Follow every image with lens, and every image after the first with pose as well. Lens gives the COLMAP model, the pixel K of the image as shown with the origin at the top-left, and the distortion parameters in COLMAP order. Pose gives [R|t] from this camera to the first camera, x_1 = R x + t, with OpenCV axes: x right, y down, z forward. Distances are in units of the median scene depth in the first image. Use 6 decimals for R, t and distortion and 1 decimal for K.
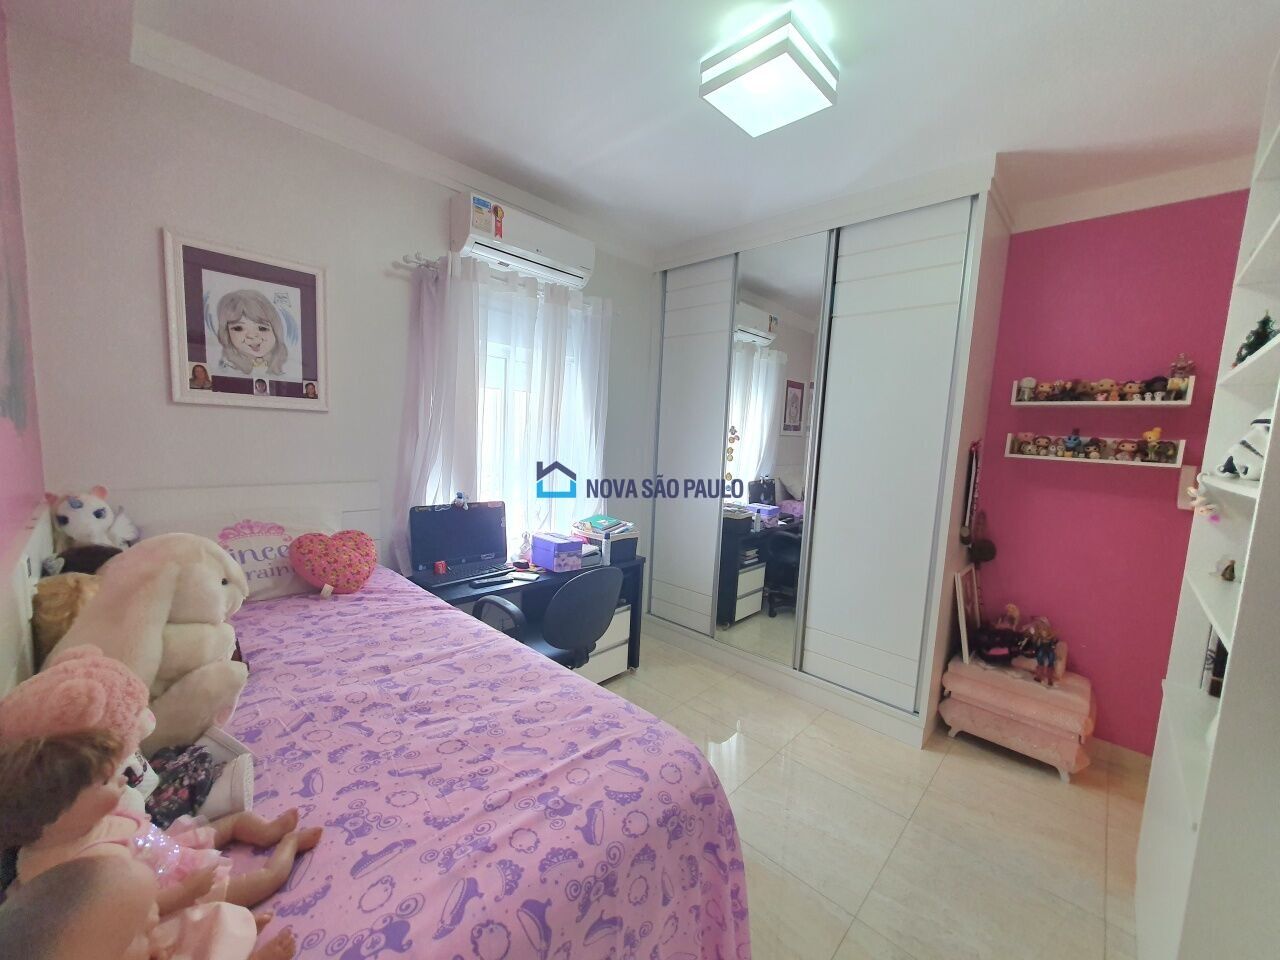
lens RADIAL K [[501.2, 0, 637.3], [0, 501.2, 483.7], [0, 0, 1]] dist [0.000245, -0.000016]
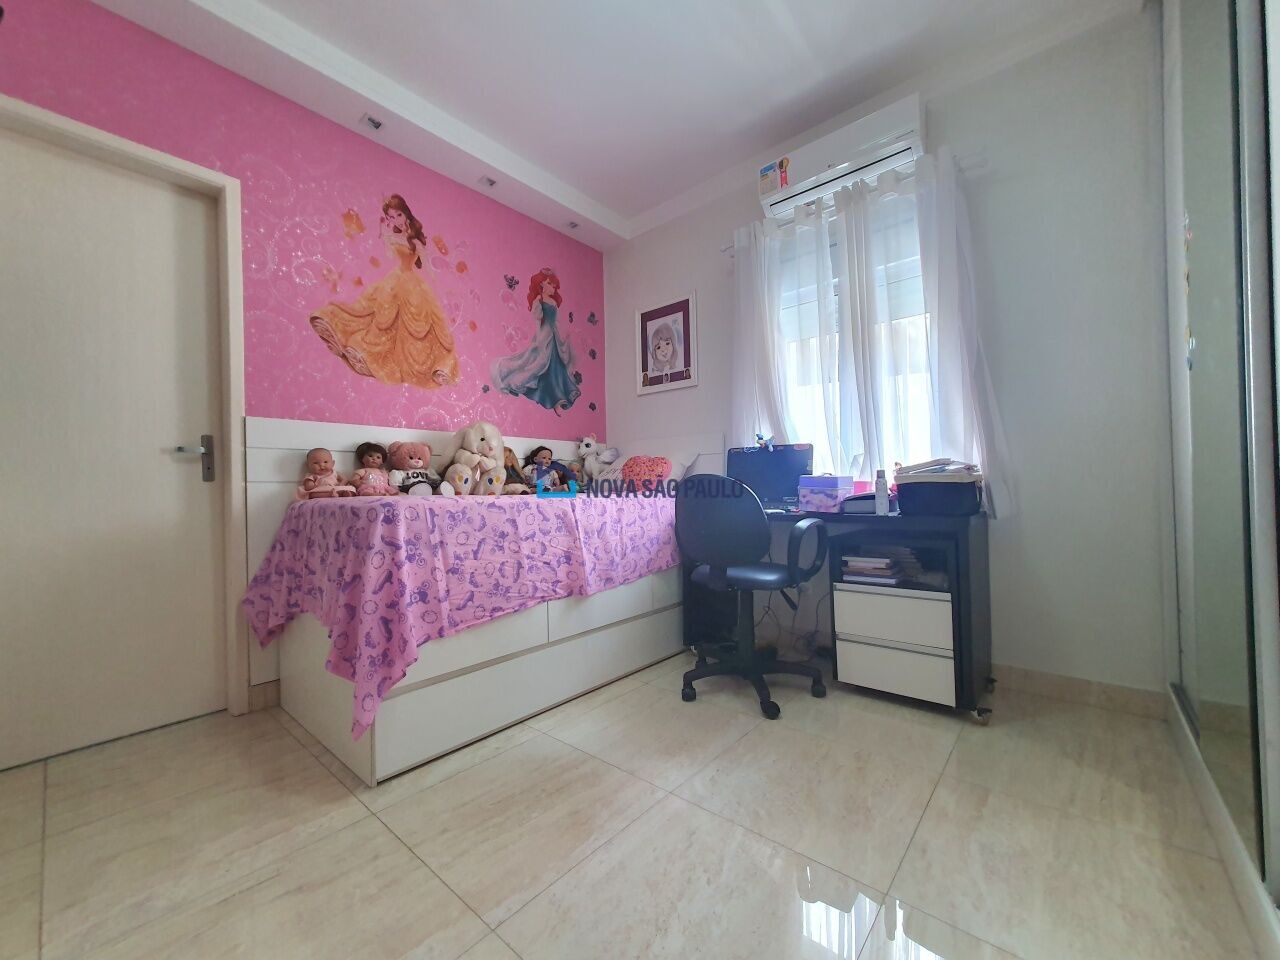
lens RADIAL K [[501.2, 0, 637.3], [0, 501.2, 483.7], [0, 0, 1]] dist [0.000245, -0.000016]
pose [[0.045303, -0.052501, -0.997593, 0.825606], [-0.077896, 0.995392, -0.055922, 0.238369], [0.995932, 0.080242, 0.041004, 0.805173]]
